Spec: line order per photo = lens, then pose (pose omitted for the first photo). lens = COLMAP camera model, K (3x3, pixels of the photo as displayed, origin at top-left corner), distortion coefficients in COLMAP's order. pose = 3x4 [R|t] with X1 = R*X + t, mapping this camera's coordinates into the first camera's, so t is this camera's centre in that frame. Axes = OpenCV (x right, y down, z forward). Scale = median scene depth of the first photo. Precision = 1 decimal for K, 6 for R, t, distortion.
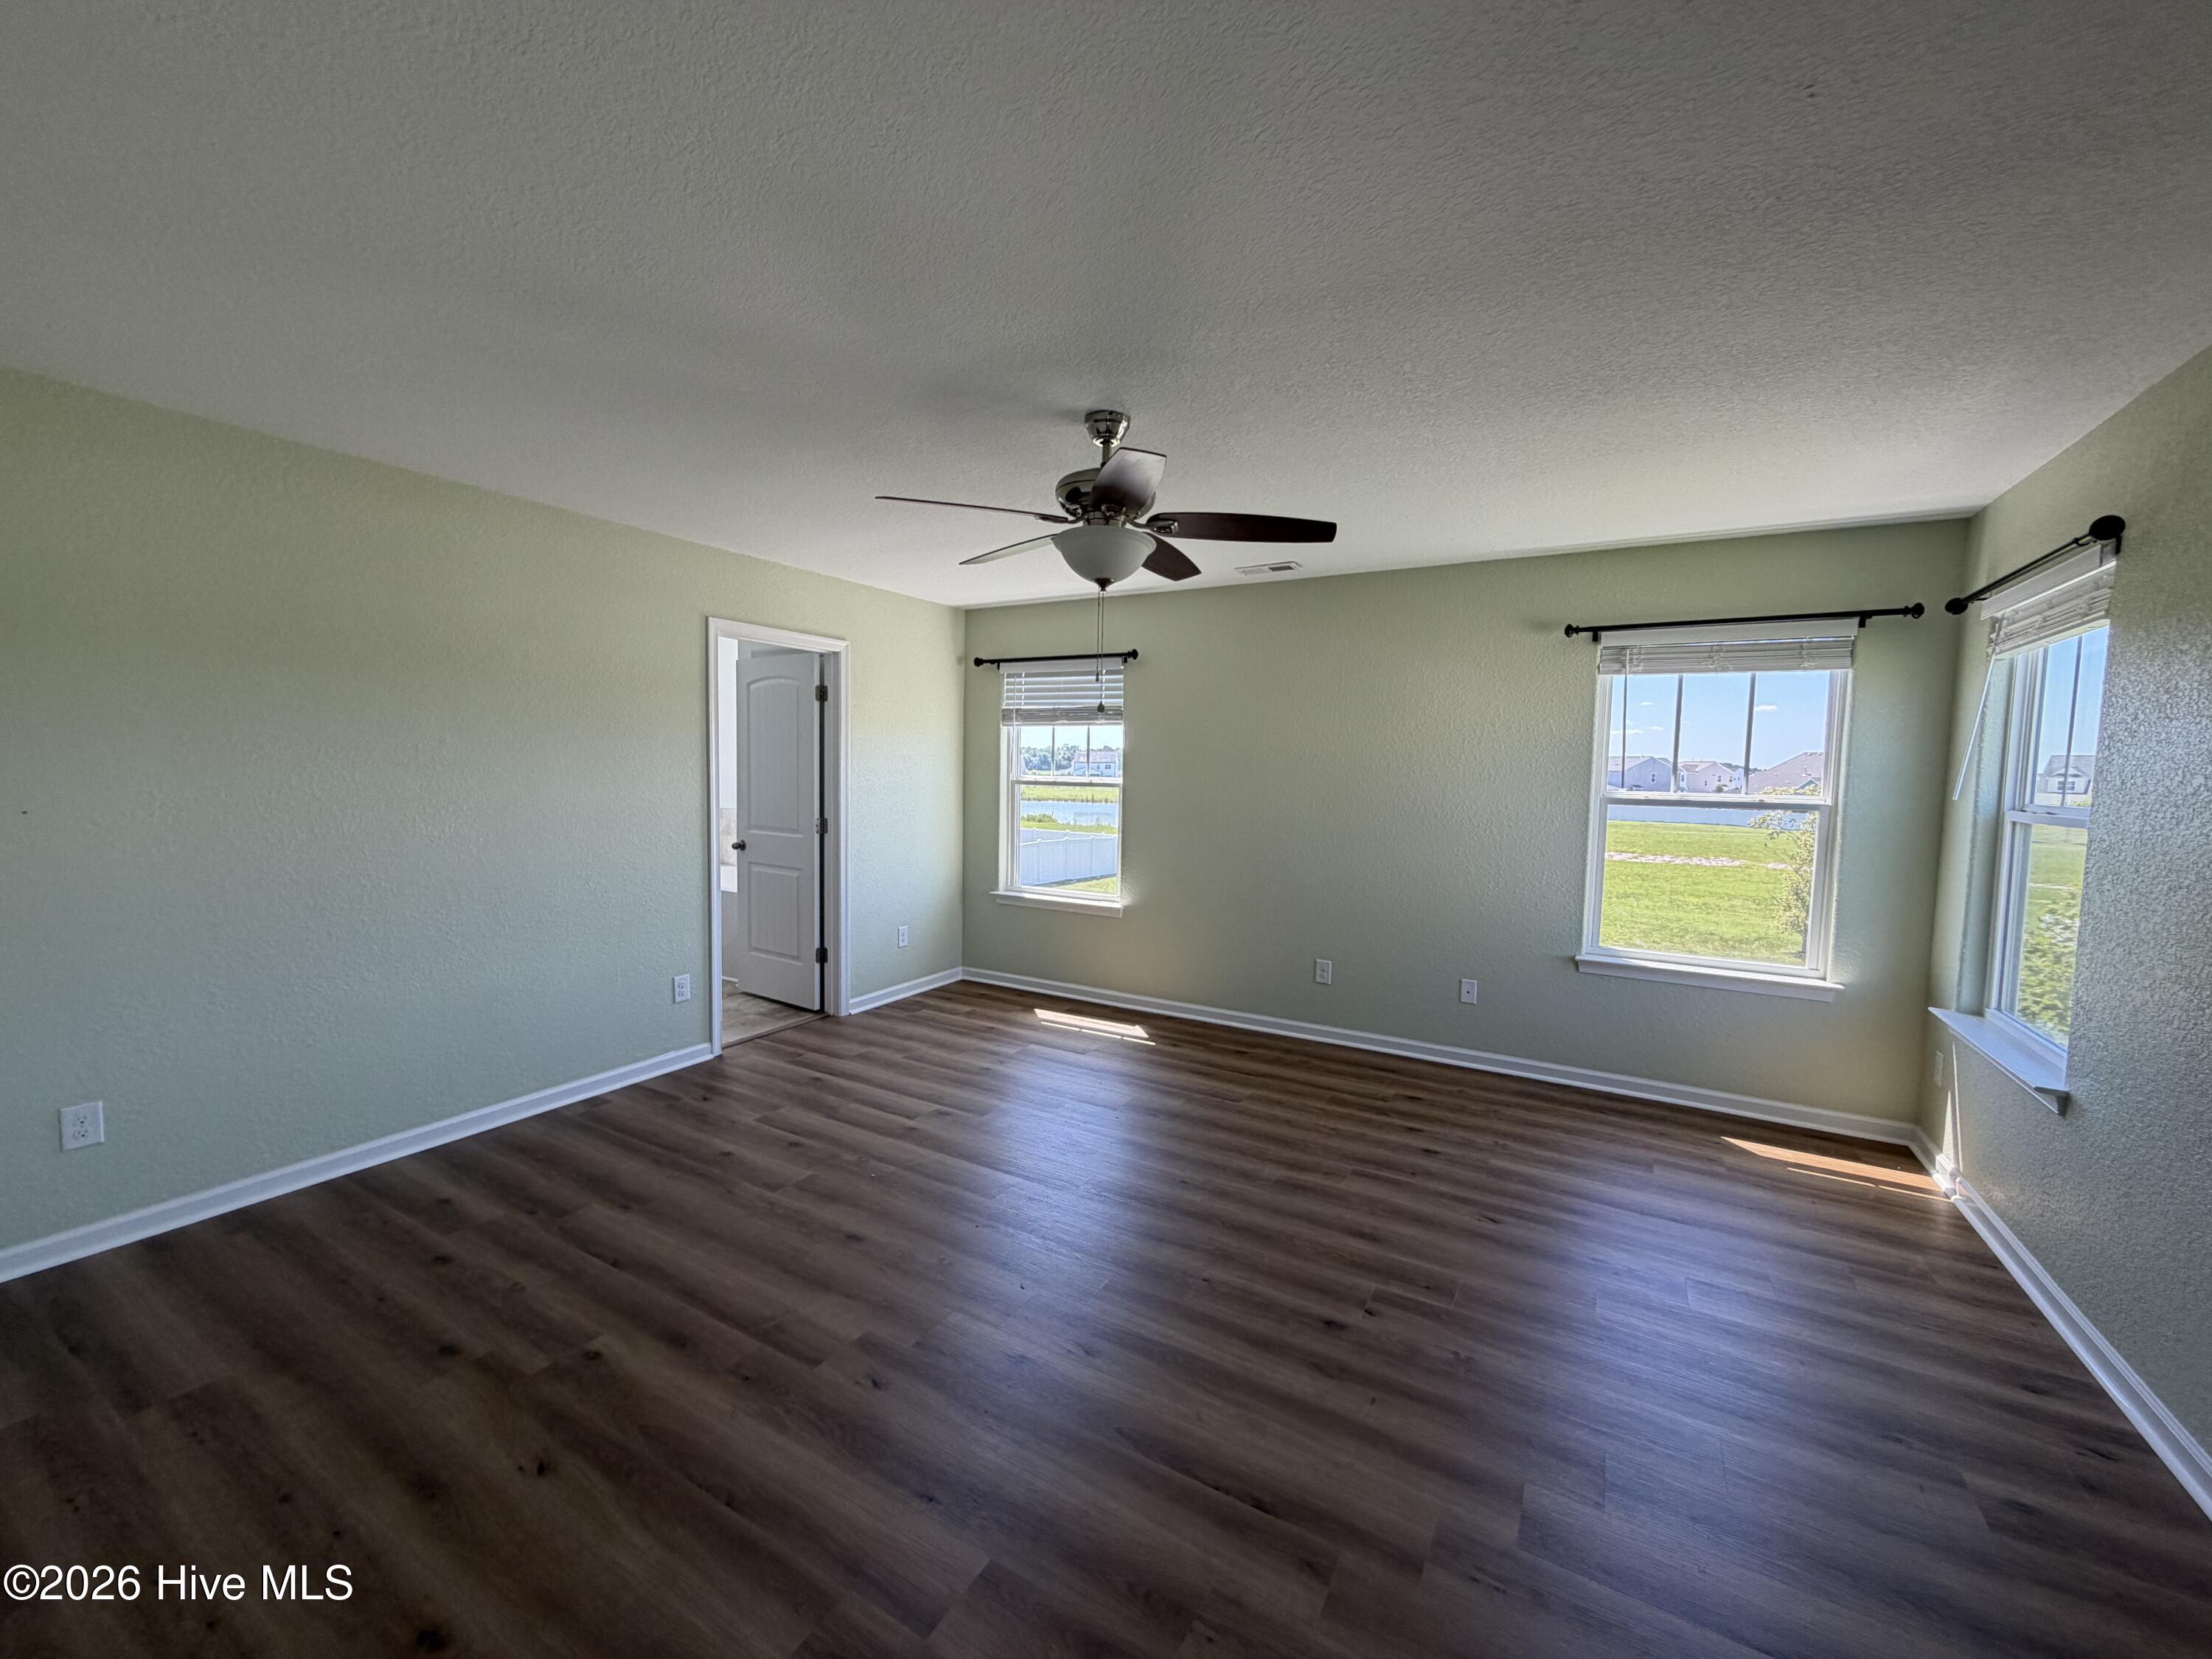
lens RADIAL K [[879.1, 0, 1100.7], [0, 879.1, 829.0], [0, 0, 1]] dist [0.000179, 0.000216]
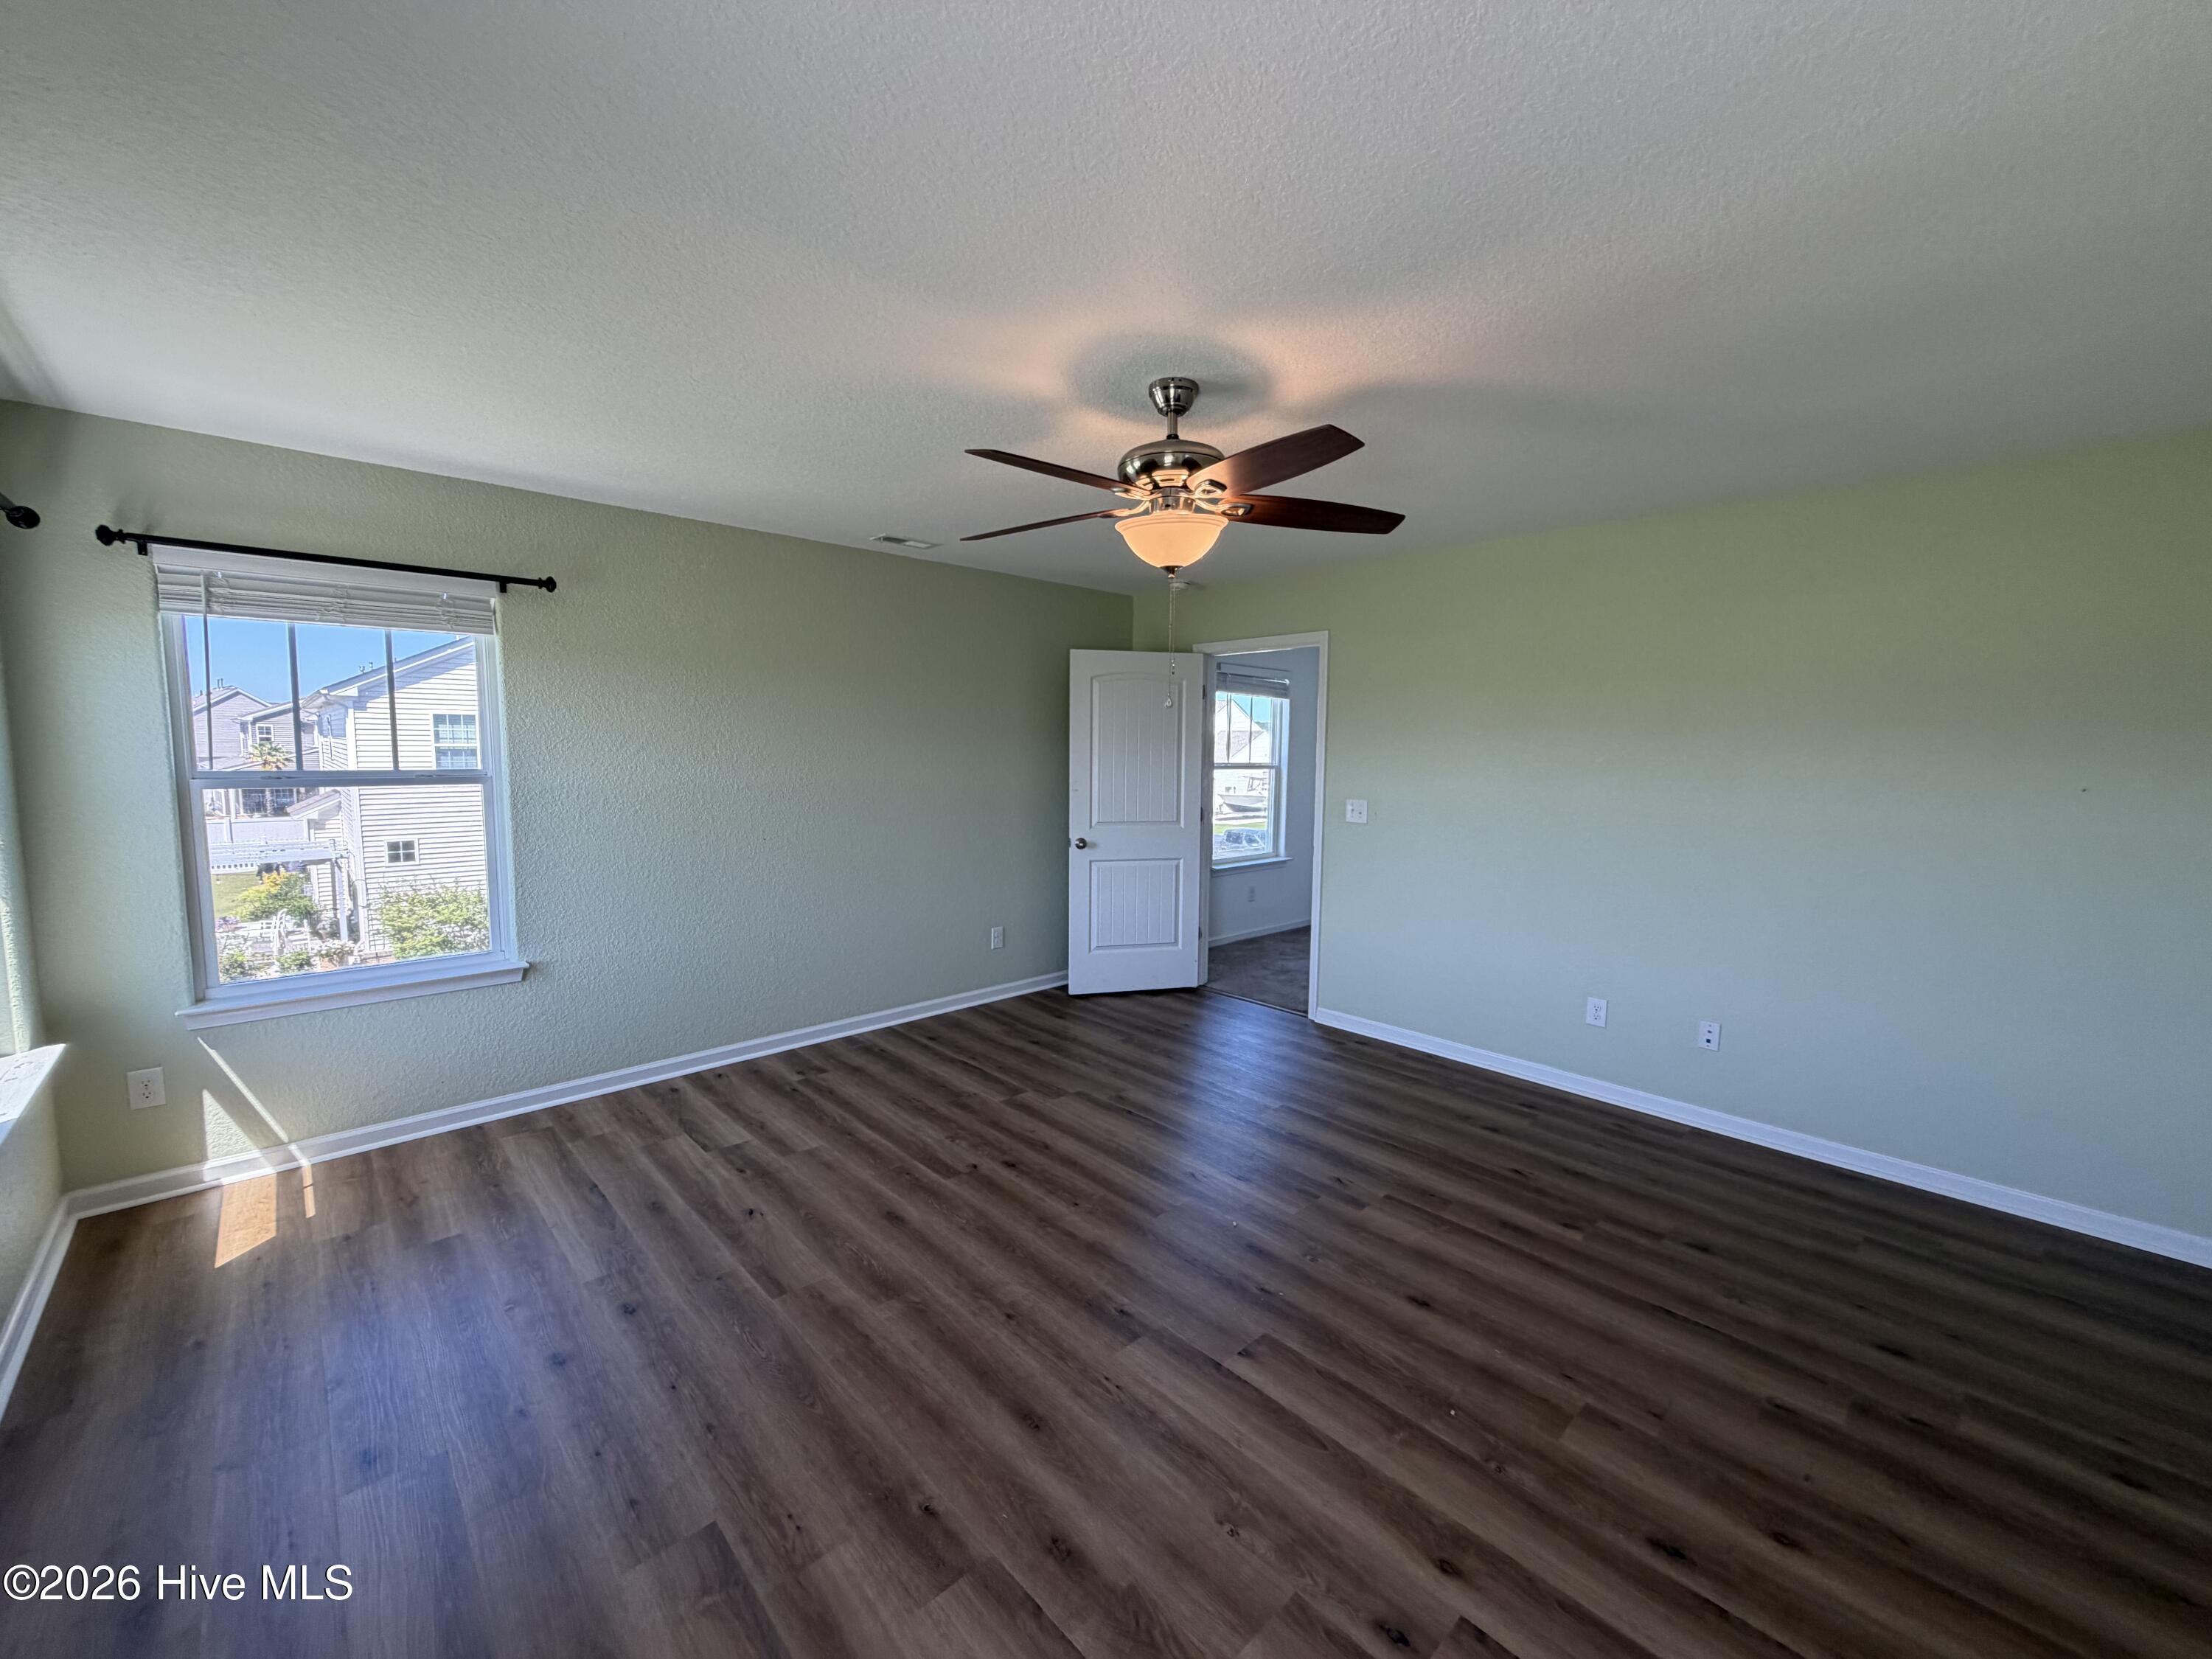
lens RADIAL K [[879.1, 0, 1100.7], [0, 879.1, 829.0], [0, 0, 1]] dist [0.000179, 0.000216]
pose [[-0.958907, -0.057562, 0.277821, -0.175489], [-0.010176, 0.985551, 0.169074, -0.146191], [-0.283539, 0.159299, -0.945637, 1.724103]]
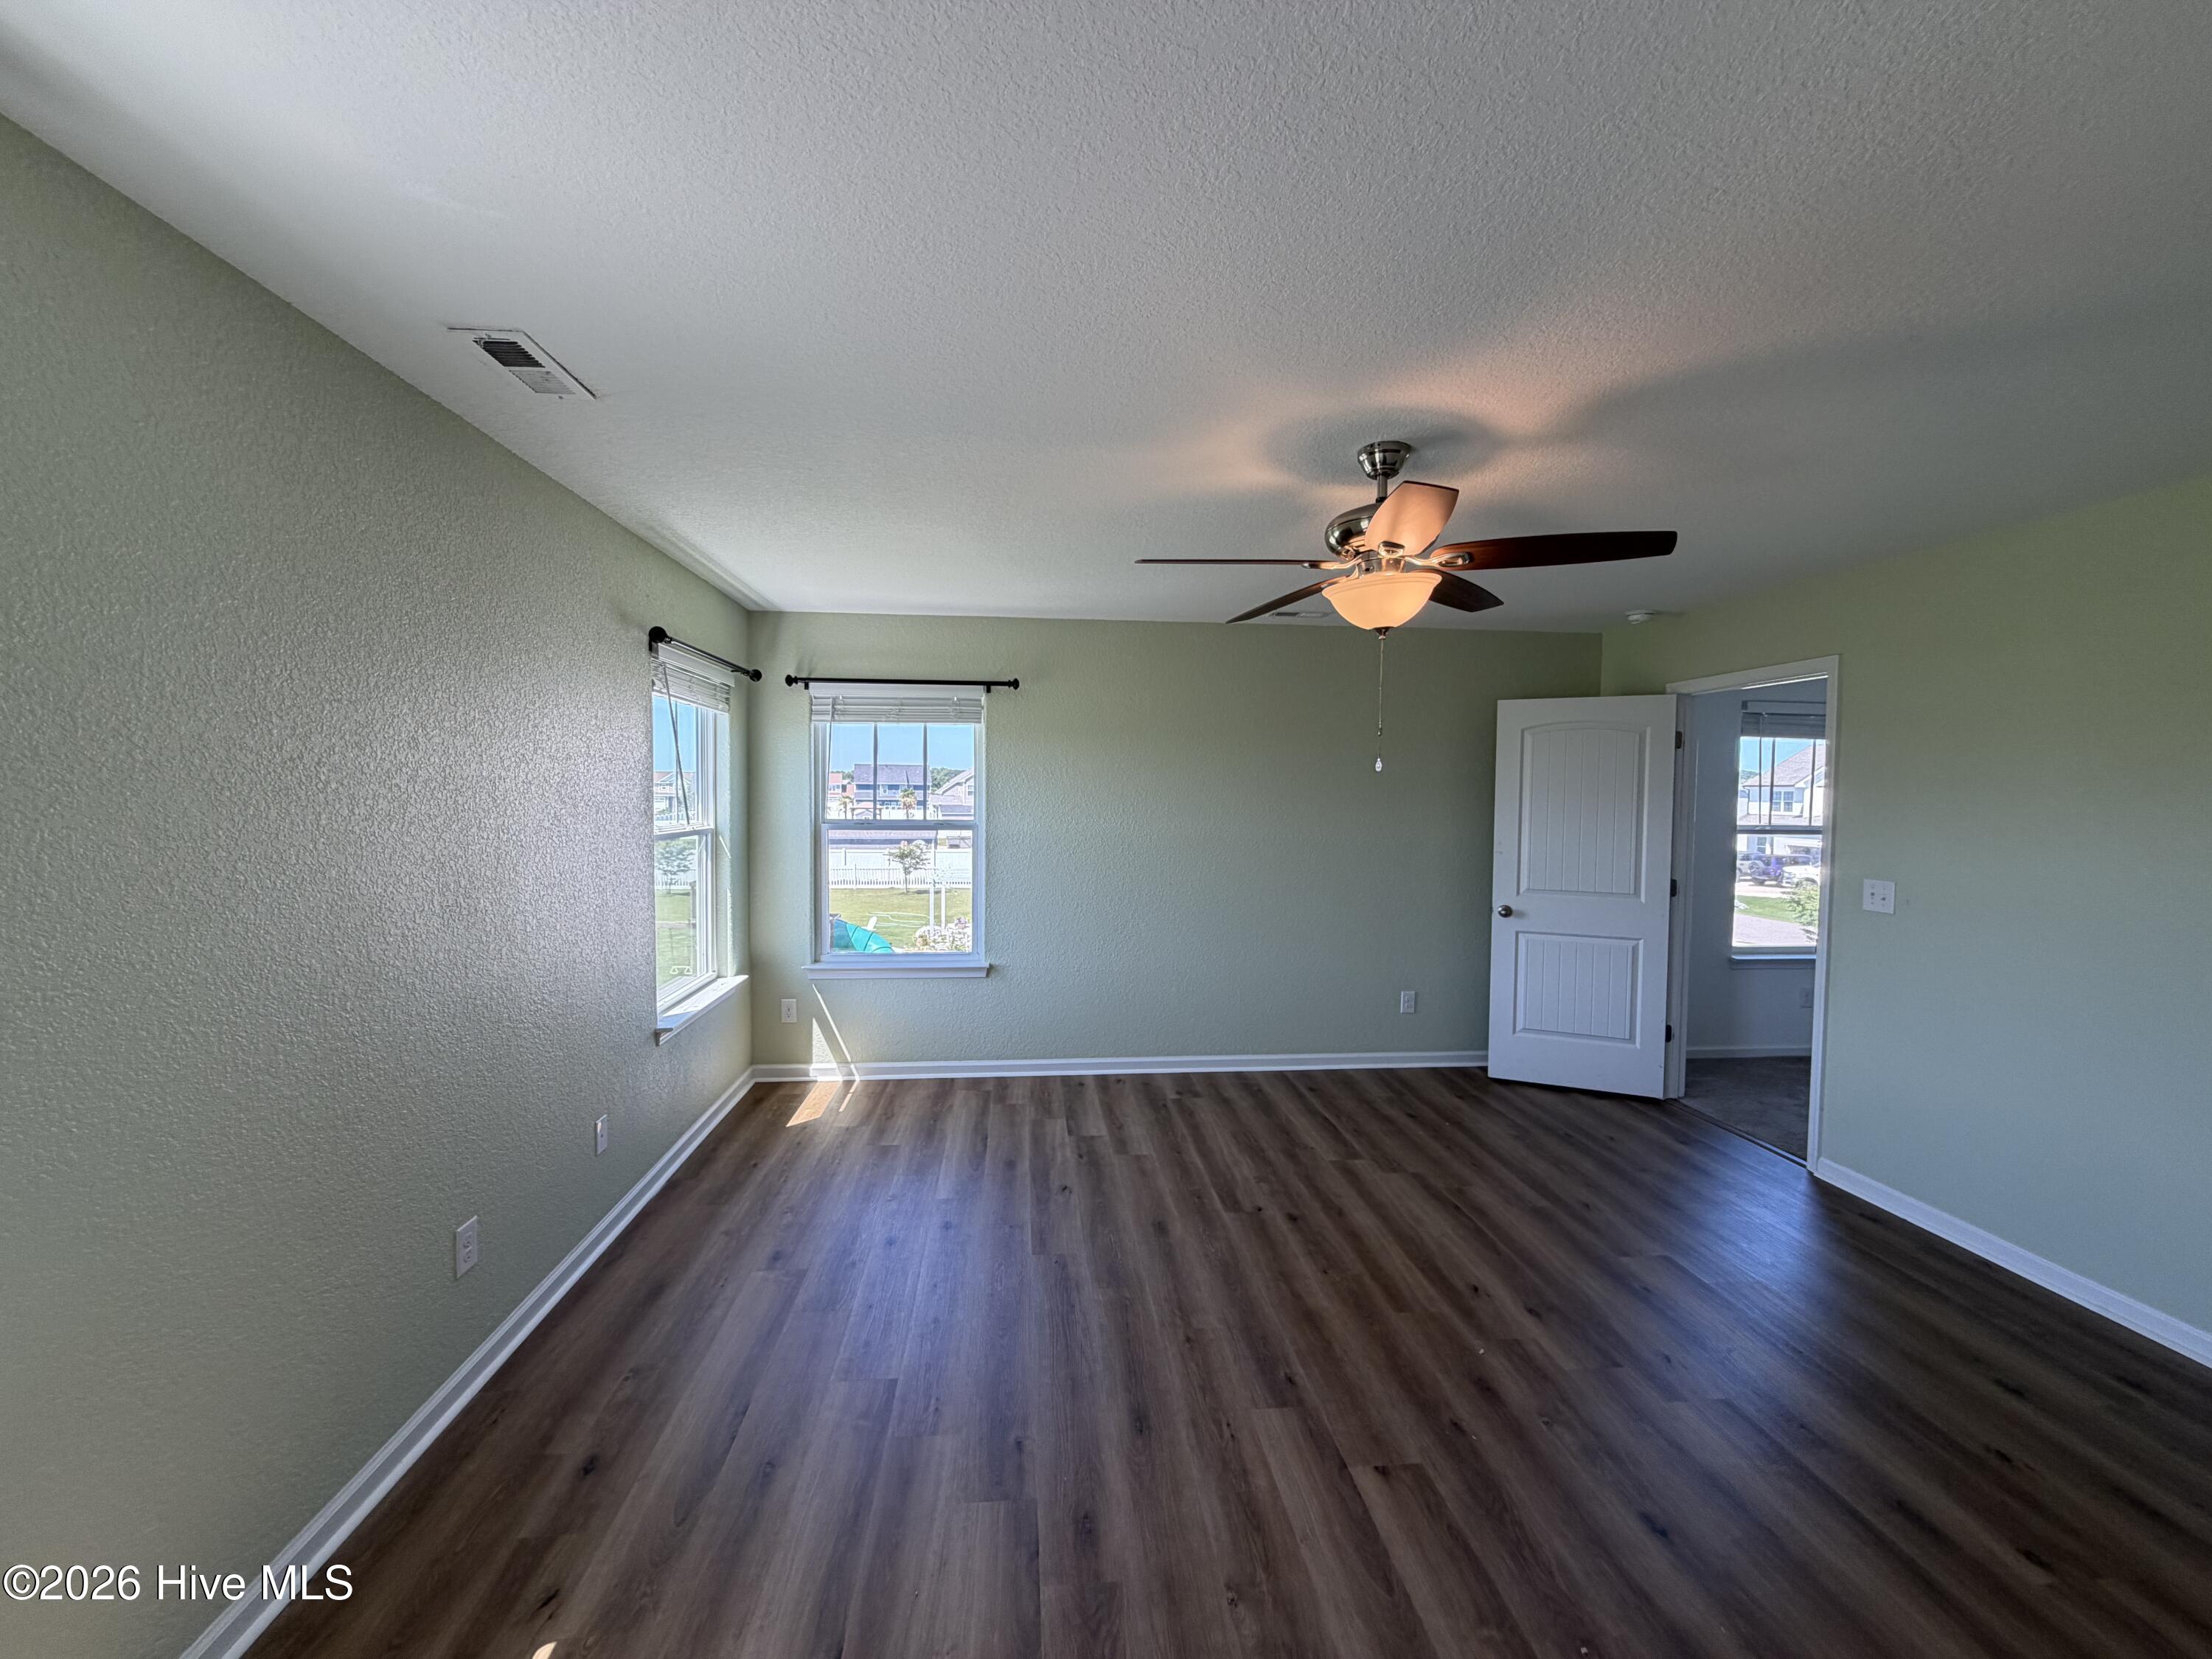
lens RADIAL K [[879.1, 0, 1100.7], [0, 879.1, 829.0], [0, 0, 1]] dist [0.000179, 0.000216]
pose [[-0.583287, -0.060757, 0.809990, -0.512429], [0.036371, 0.994245, 0.100770, -0.156621], [-0.811451, 0.088237, -0.577721, 1.582334]]
